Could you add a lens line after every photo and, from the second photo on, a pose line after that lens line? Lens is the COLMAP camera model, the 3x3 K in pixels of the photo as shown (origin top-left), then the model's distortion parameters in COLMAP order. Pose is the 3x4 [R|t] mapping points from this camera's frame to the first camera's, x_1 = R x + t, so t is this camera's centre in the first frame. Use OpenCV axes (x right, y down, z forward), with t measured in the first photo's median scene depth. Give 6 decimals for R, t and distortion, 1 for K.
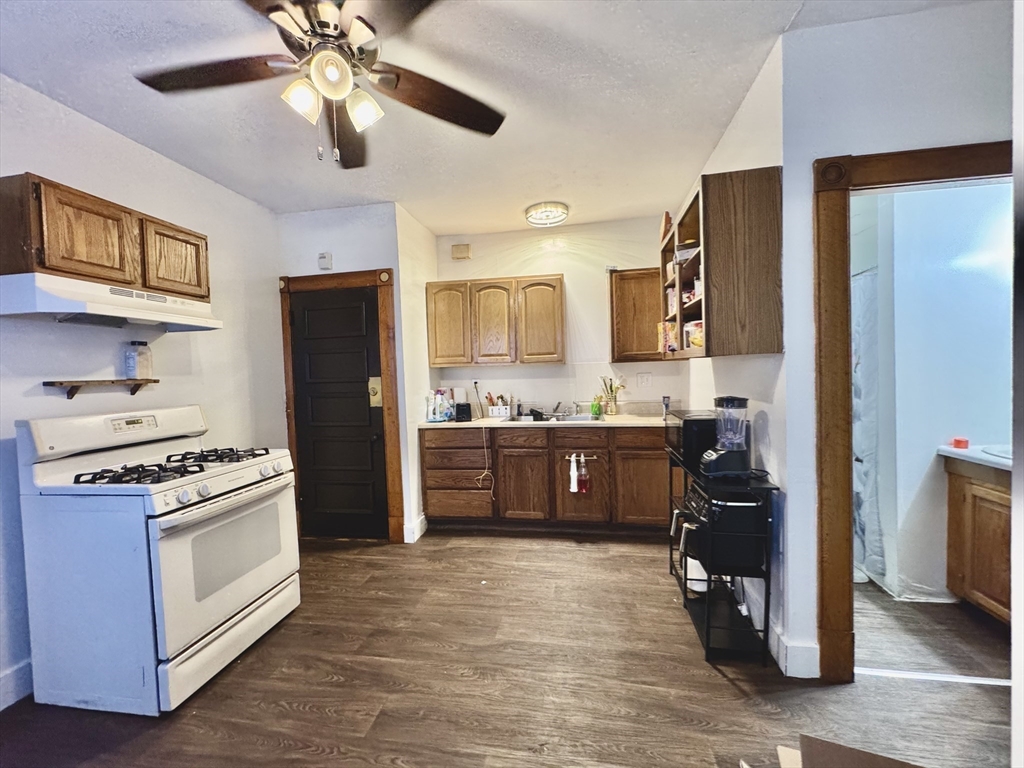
lens RADIAL K [[410.0, 0, 511.1], [0, 410.0, 384.4], [0, 0, 1]] dist [-0.004257, 0.000068]
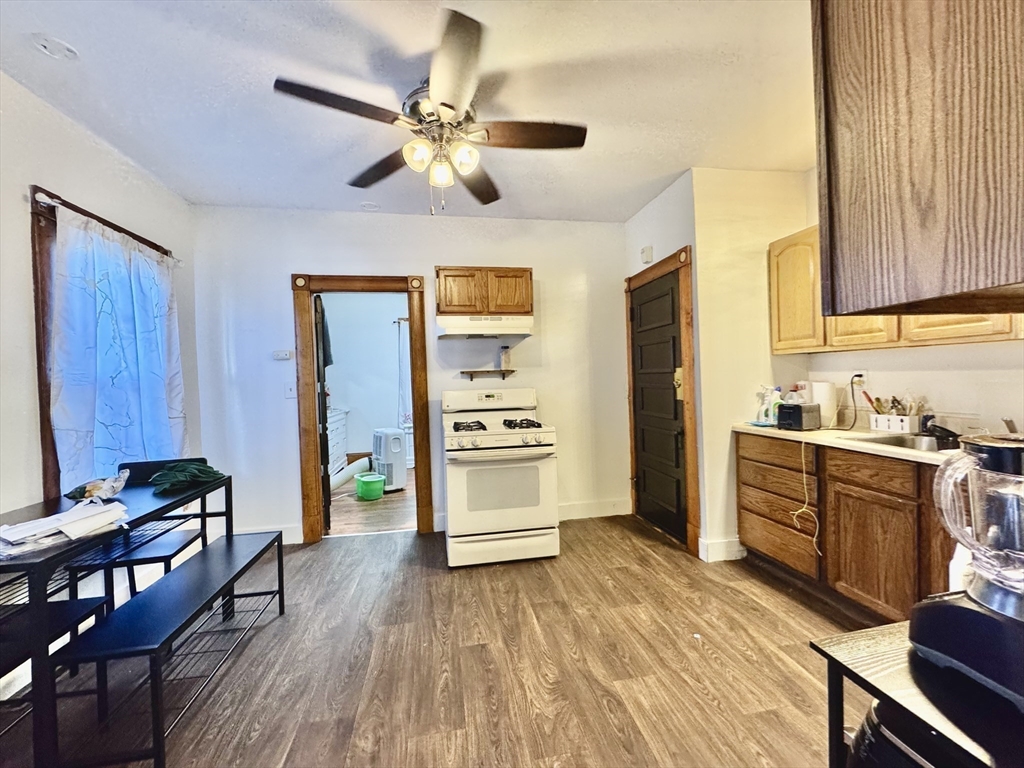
lens RADIAL K [[410.0, 0, 509.4], [0, 410.0, 383.3], [0, 0, 1]] dist [-0.004257, 0.000068]
pose [[0.340781, 0.034235, -0.939519, 0.418357], [-0.010277, 0.999413, 0.032690, -0.009252], [0.940087, -0.001485, 0.340932, 0.331506]]
